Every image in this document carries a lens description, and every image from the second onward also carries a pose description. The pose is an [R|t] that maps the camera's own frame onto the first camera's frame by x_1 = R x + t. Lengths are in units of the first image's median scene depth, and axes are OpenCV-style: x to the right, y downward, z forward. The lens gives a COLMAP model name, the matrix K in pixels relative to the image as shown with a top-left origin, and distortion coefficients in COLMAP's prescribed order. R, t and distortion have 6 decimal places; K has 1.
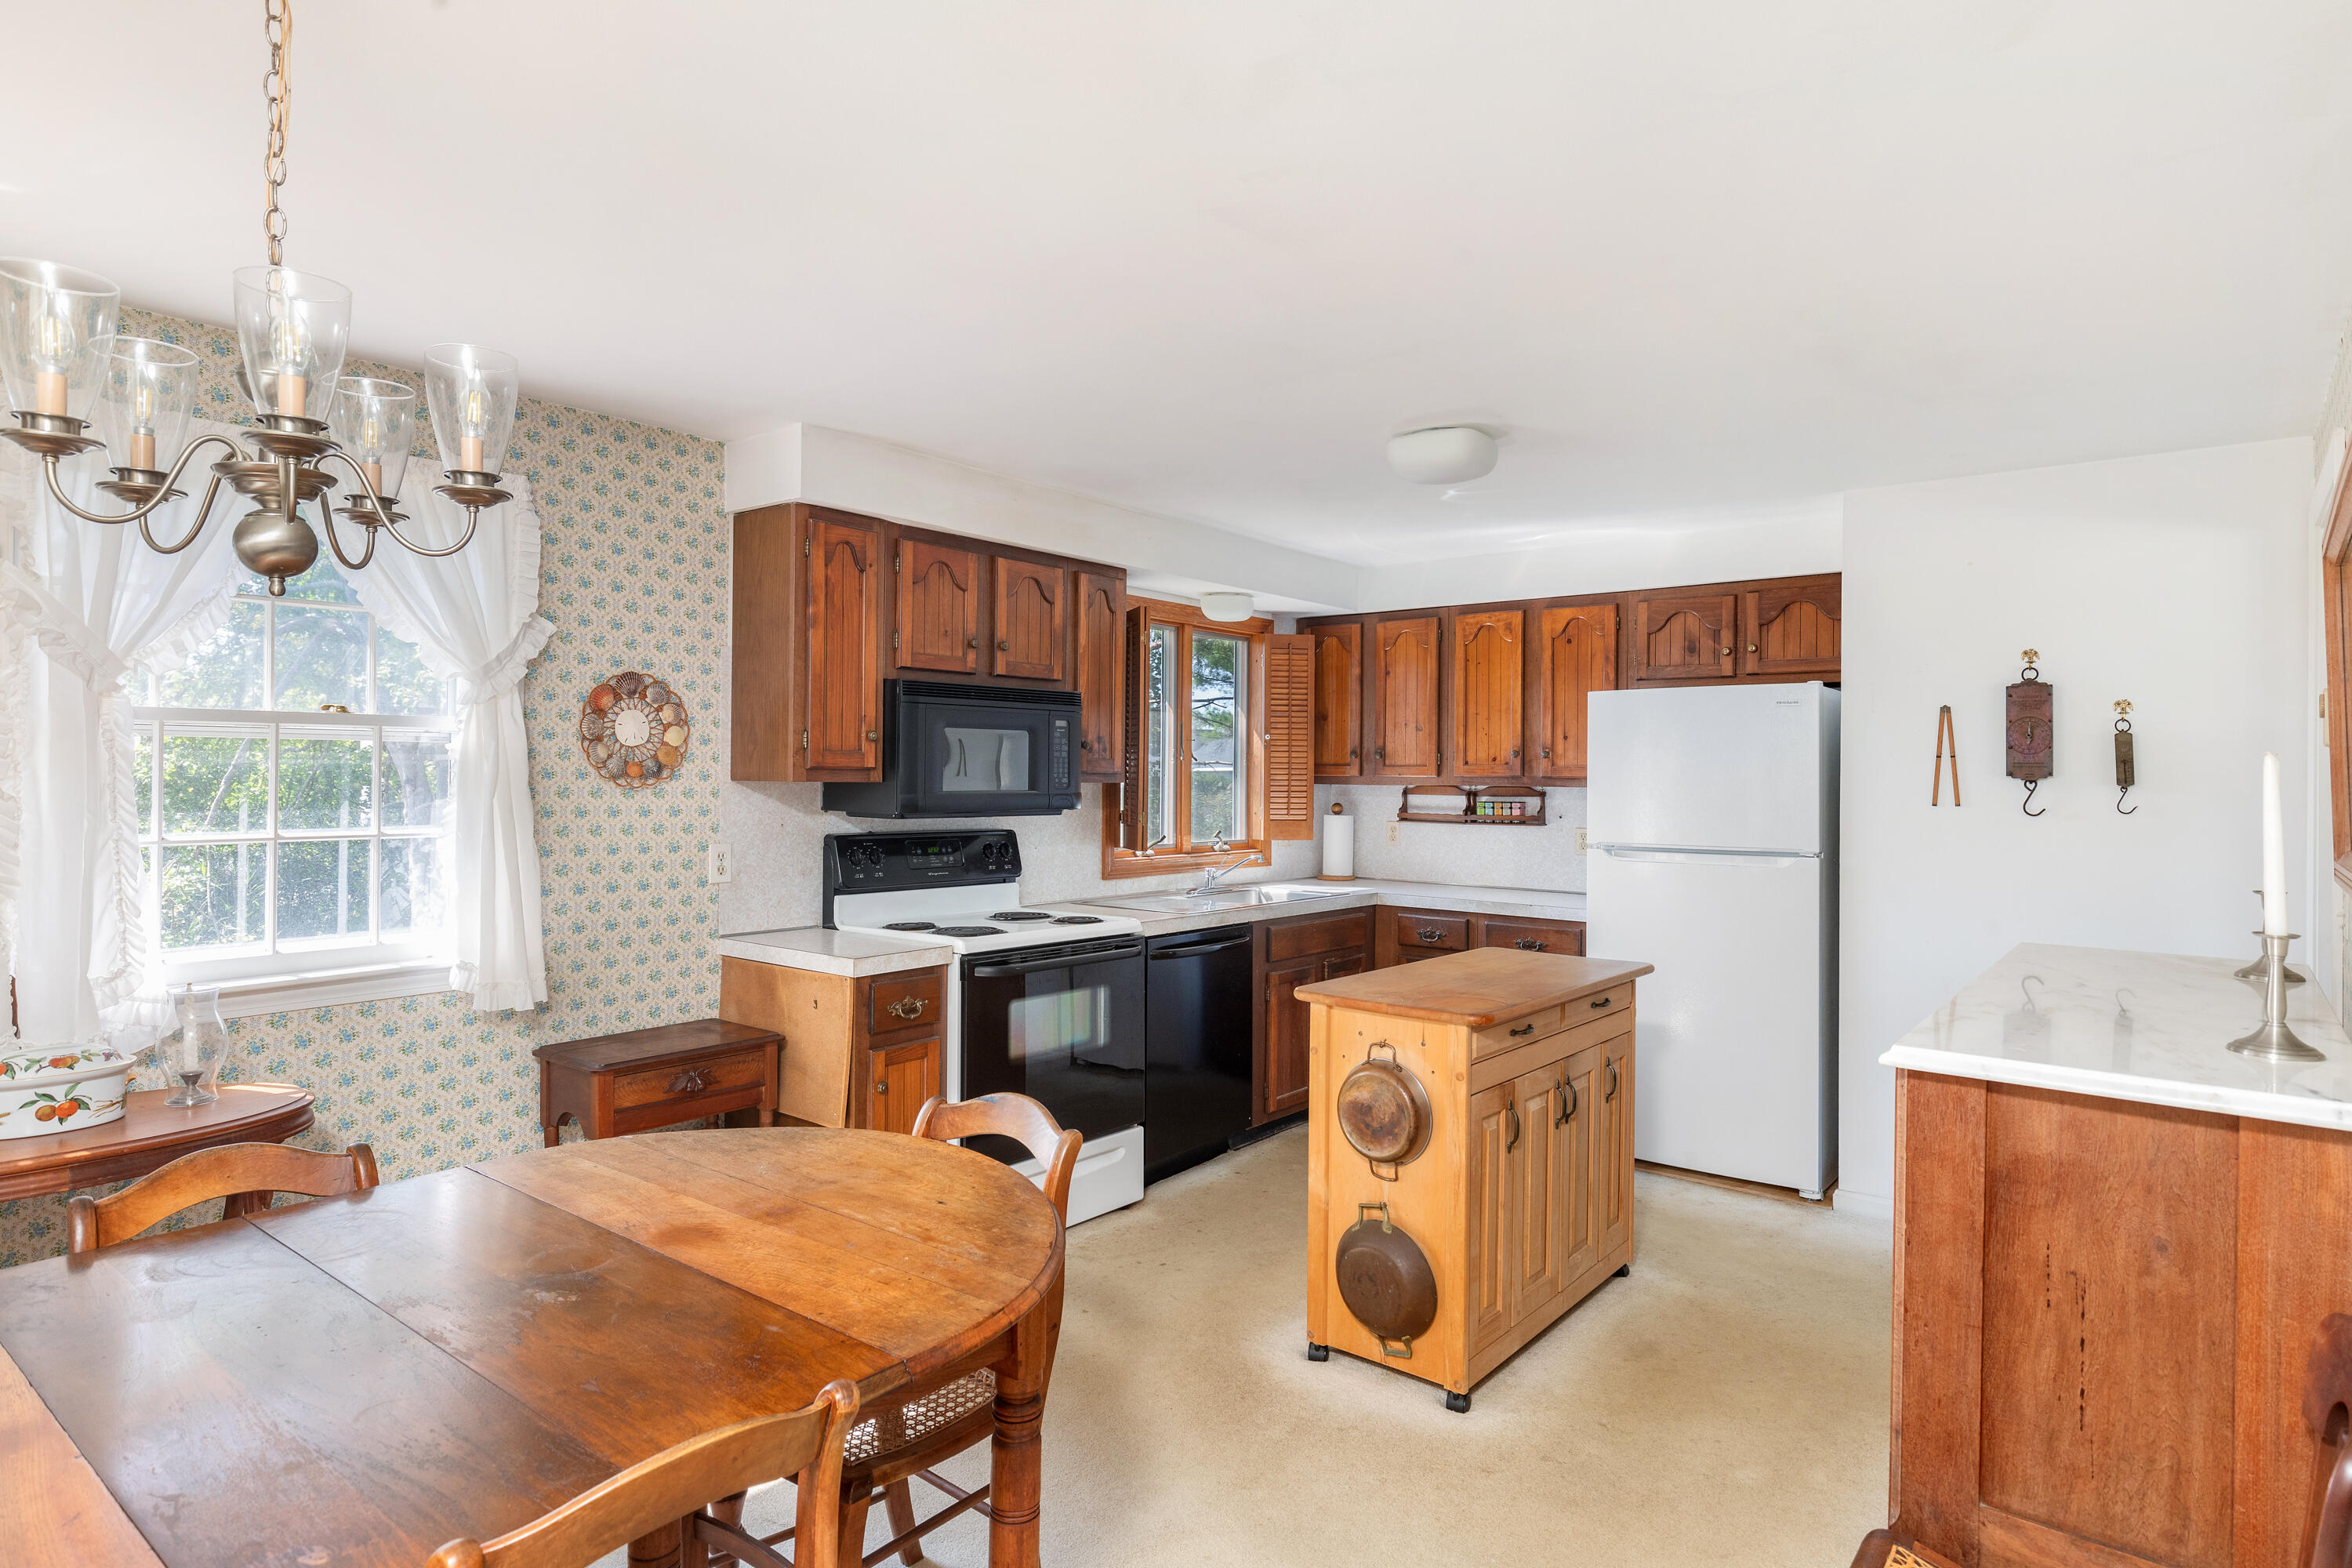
lens RADIAL K [[1281.0, 0, 1176.0], [0, 1281.0, 784.0], [0, 0, 1]] dist [0.010488, 0.000702]
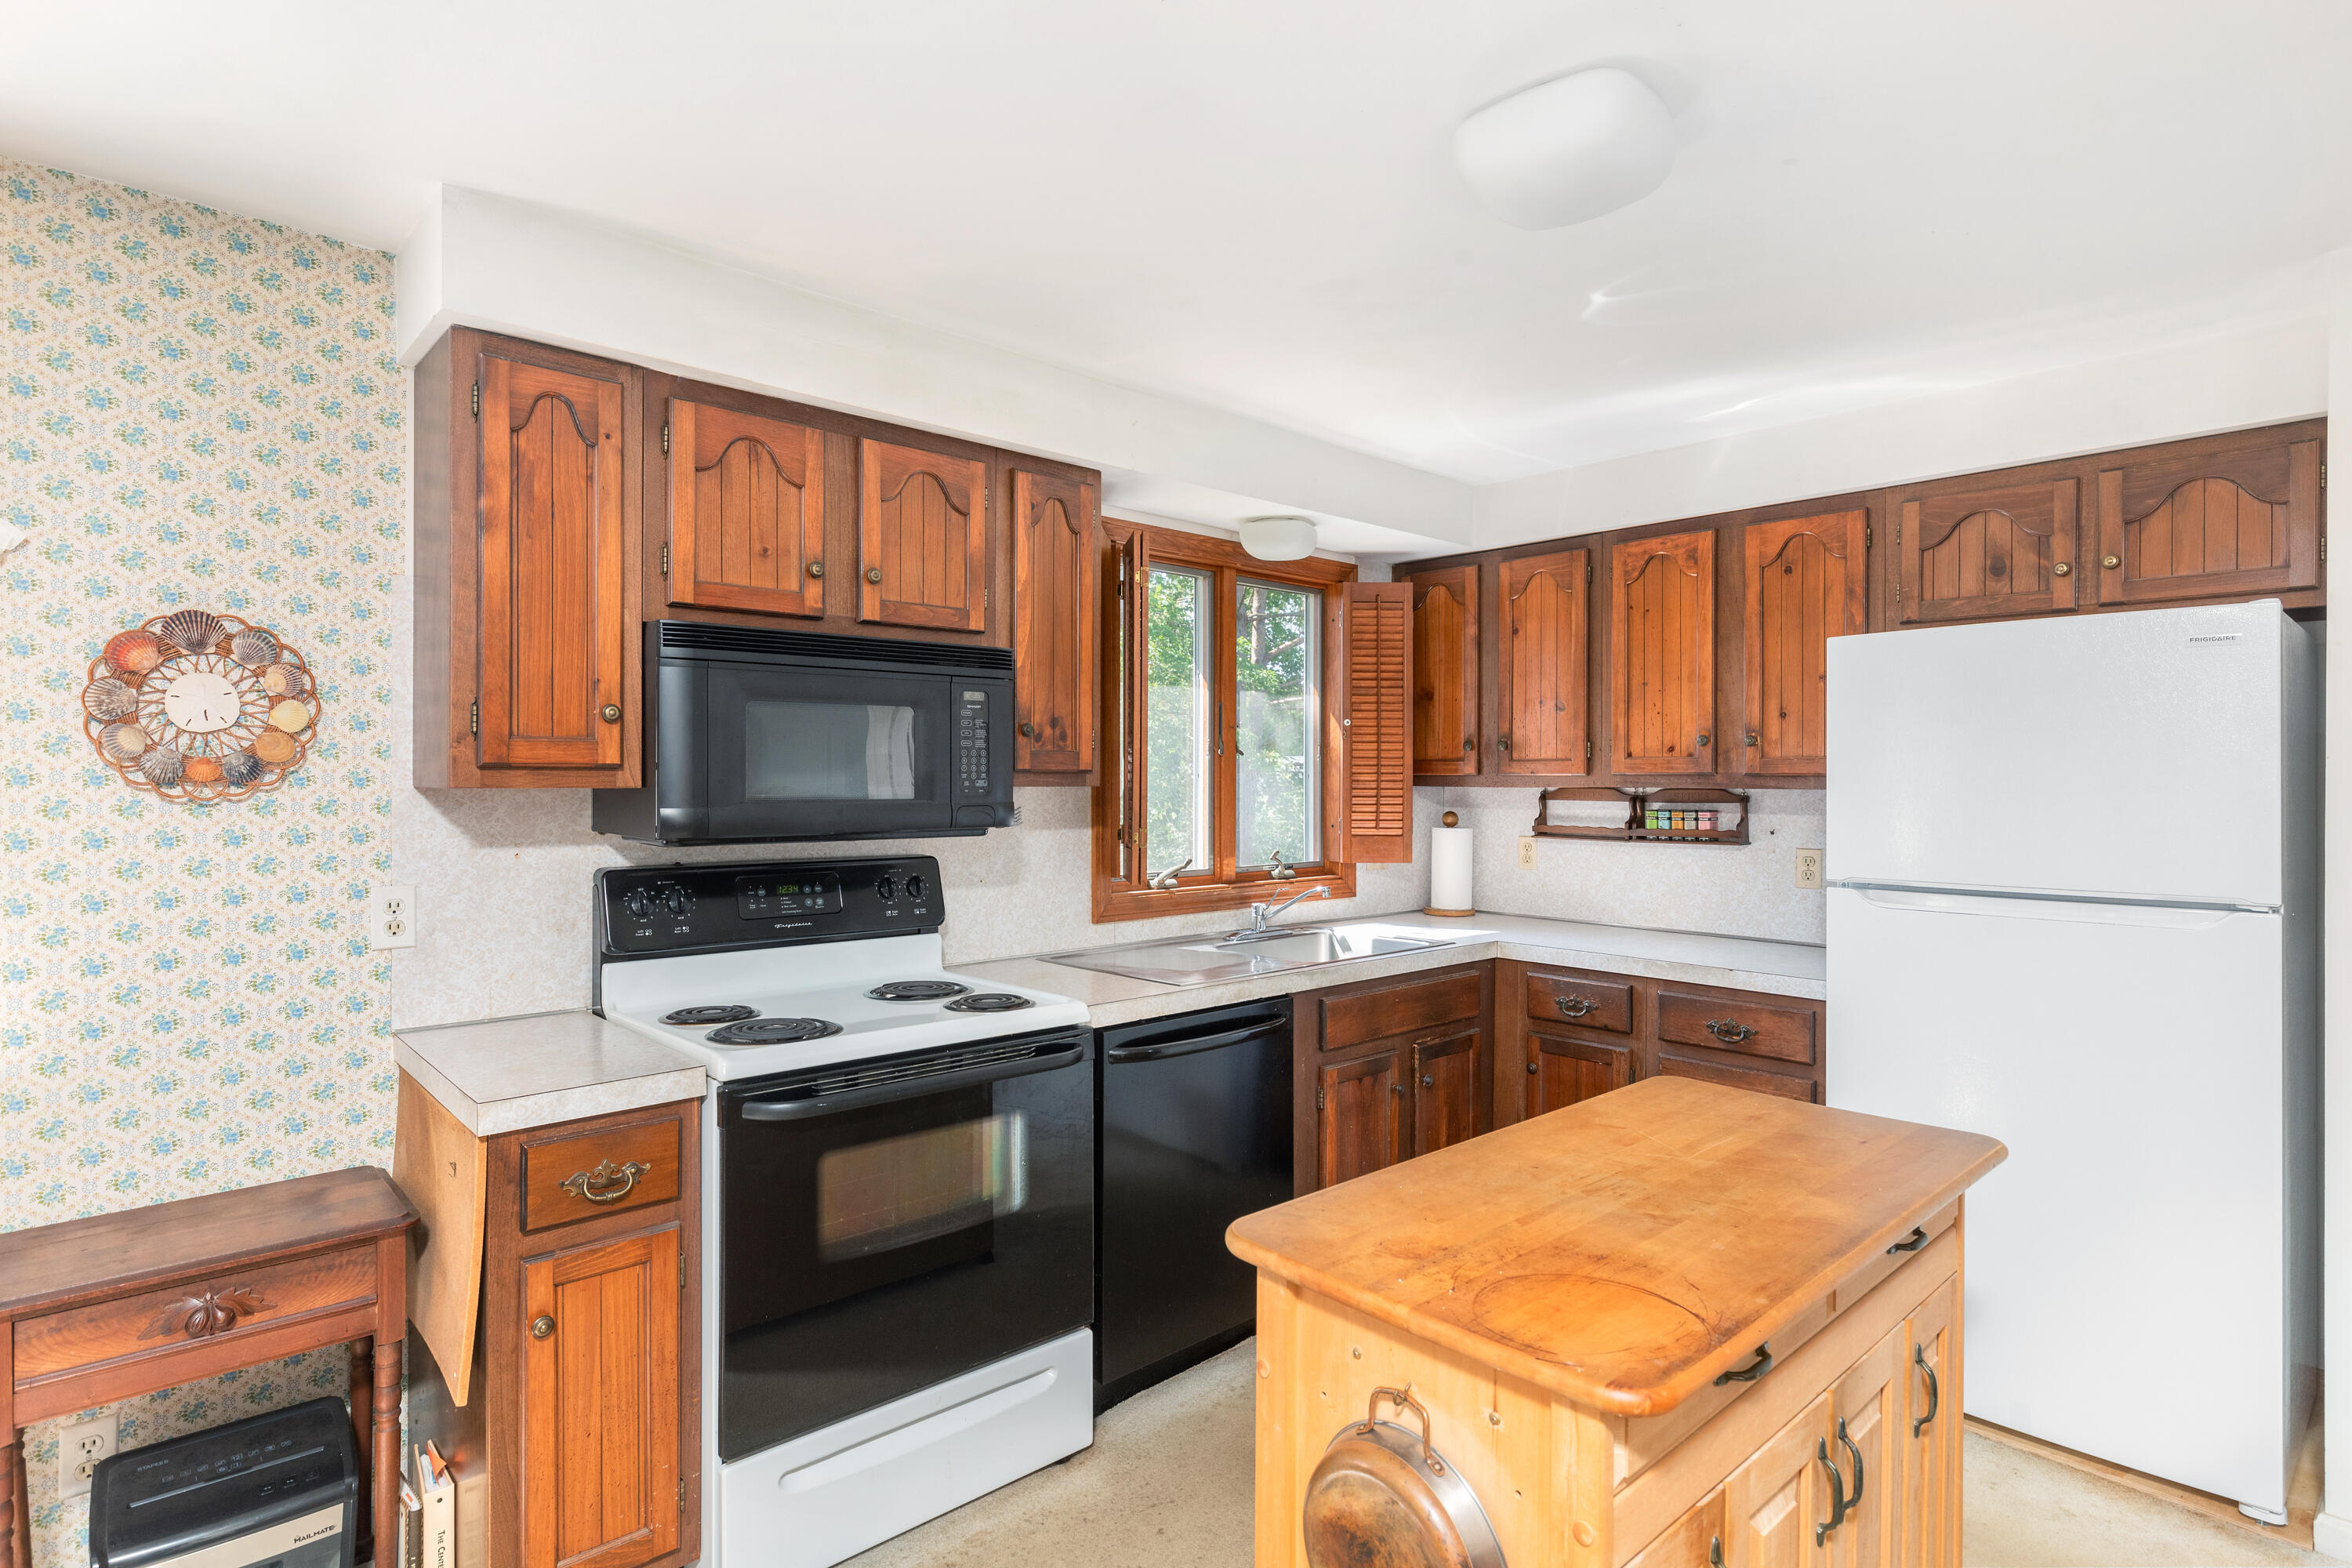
lens RADIAL K [[1201.3, 0, 1179.0], [0, 1201.3, 789.8], [0, 0, 1]] dist [-0.001762, 0.000559]
pose [[0.989433, -0.005220, -0.144899, 0.102602], [0.005600, 0.999982, 0.002216, -0.000347], [0.144885, -0.003004, 0.989444, 0.414597]]
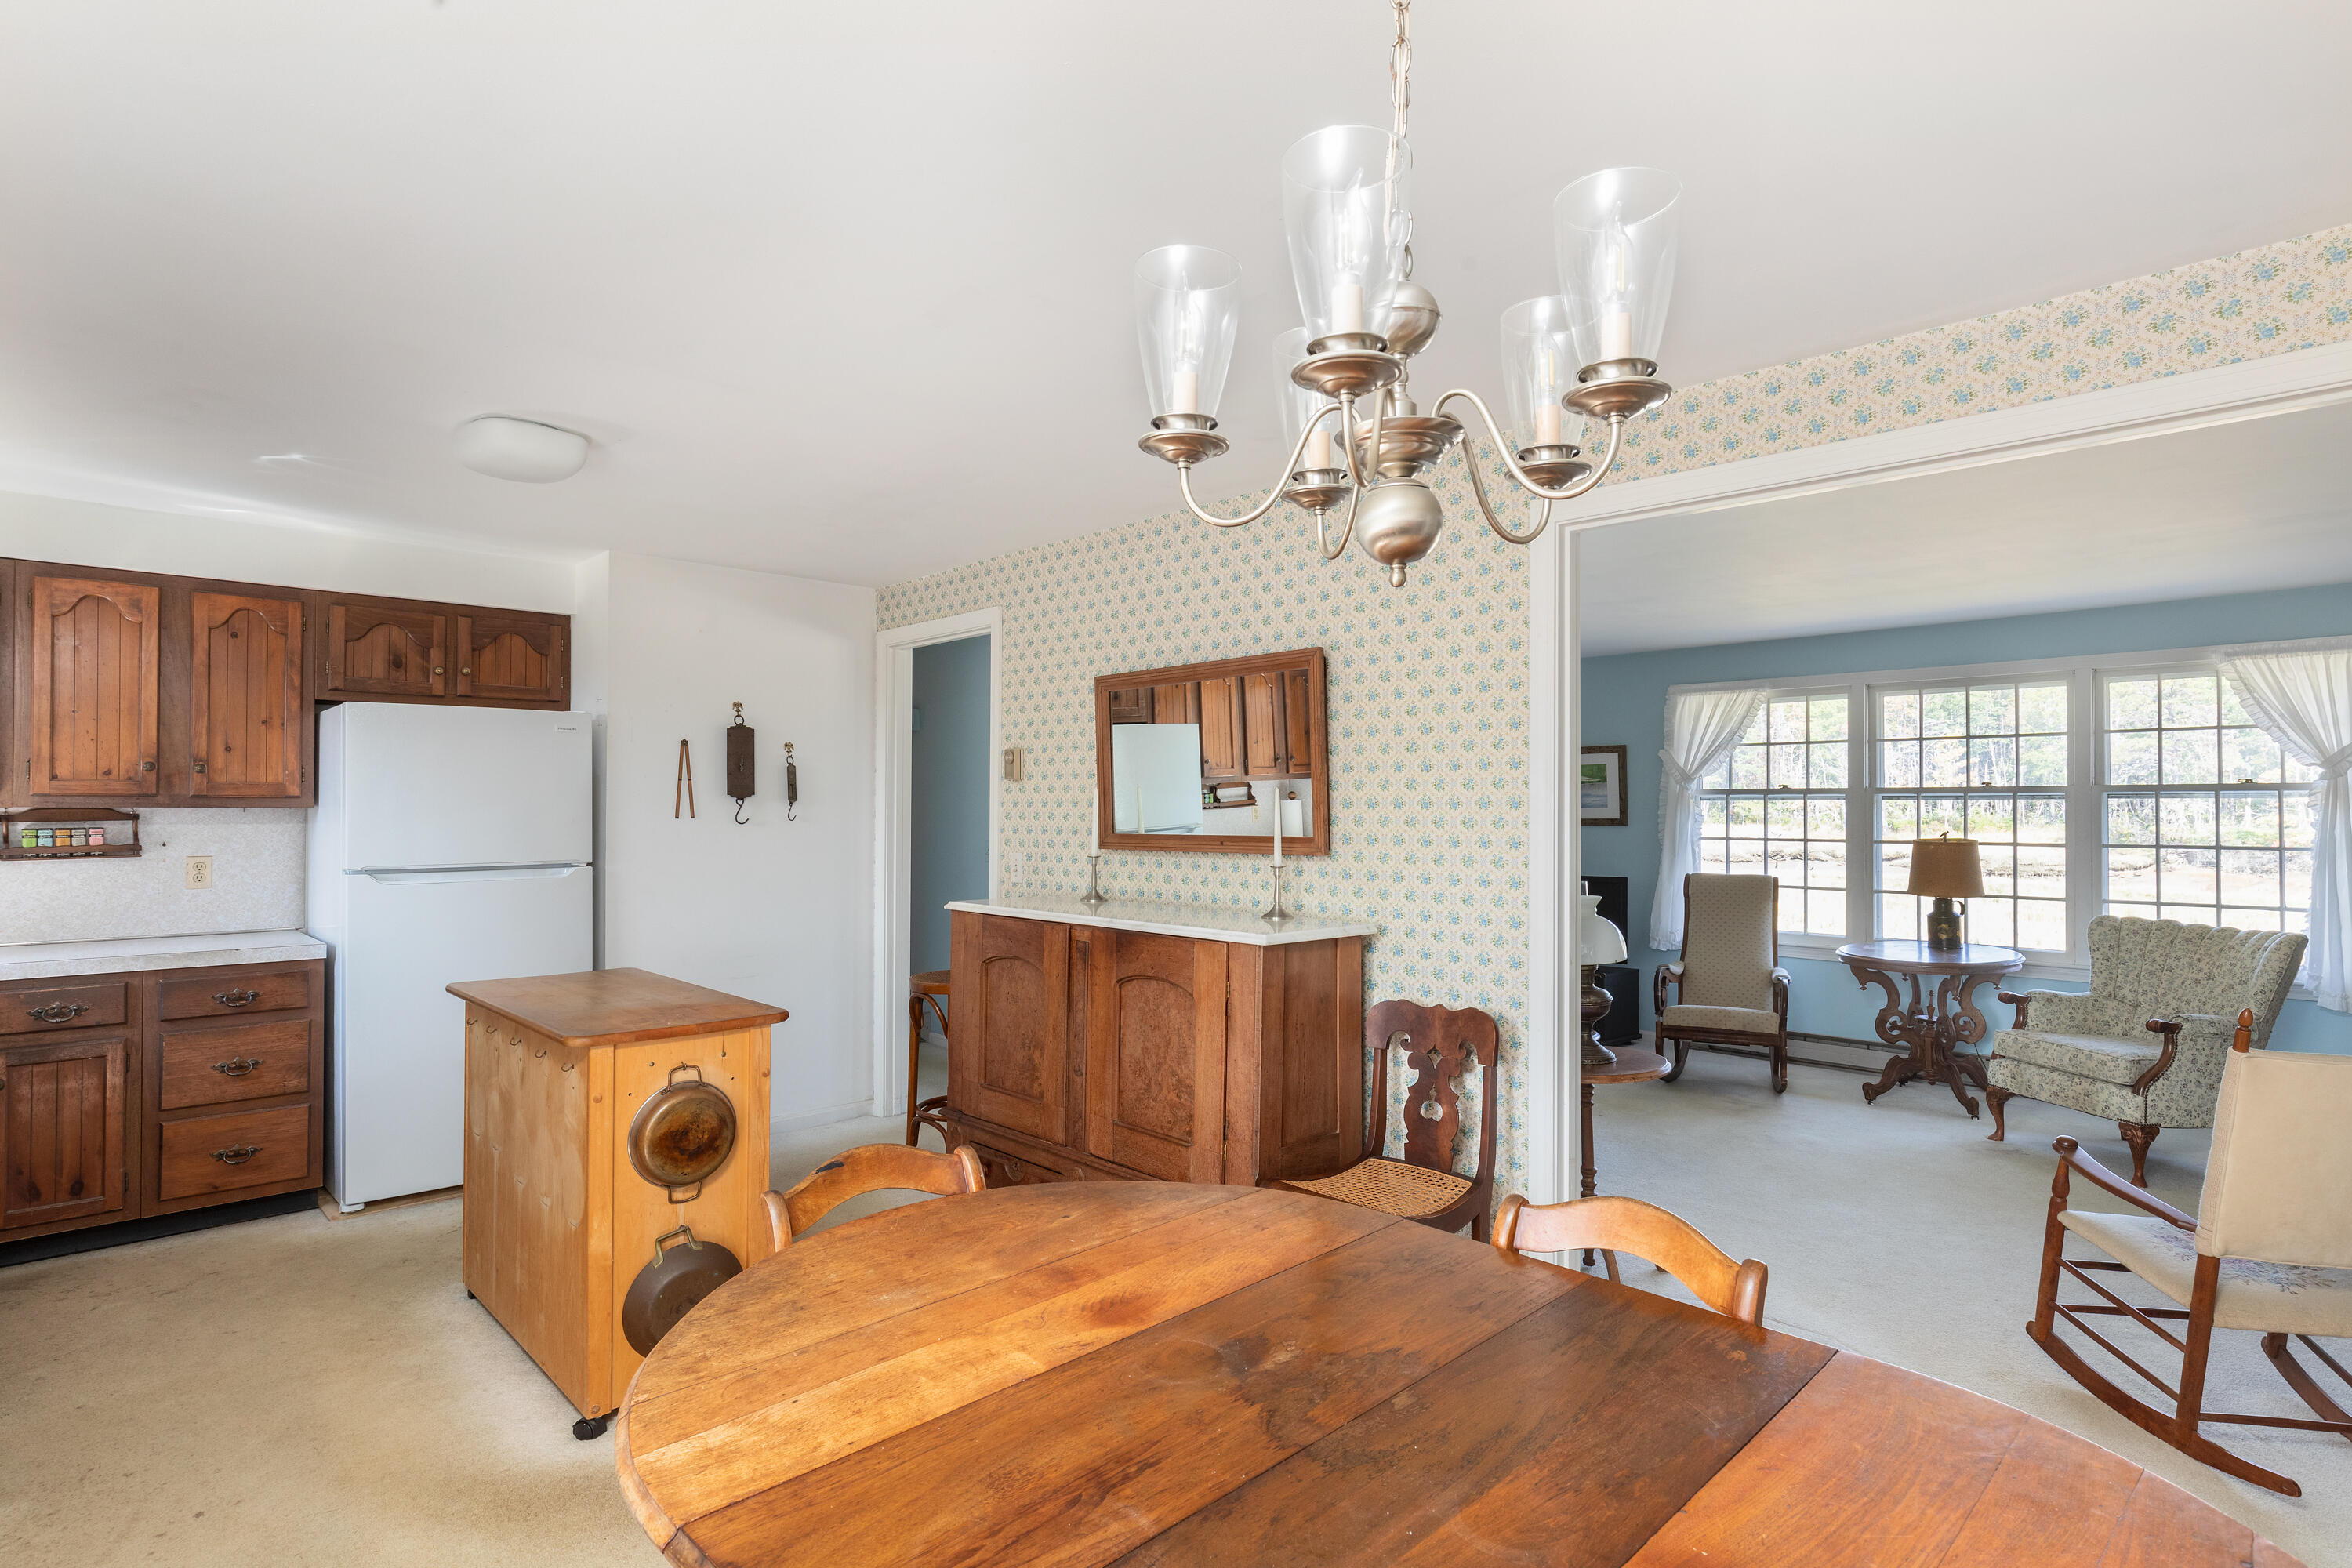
lens RADIAL K [[1201.3, 0, 1179.0], [0, 1201.3, 789.8], [0, 0, 1]] dist [-0.001762, 0.000559]
pose [[0.117275, 0.002798, 0.993096, -0.500933], [0.004503, 0.999984, -0.003350, -0.004645], [-0.993089, 0.004865, 0.117261, 0.354712]]
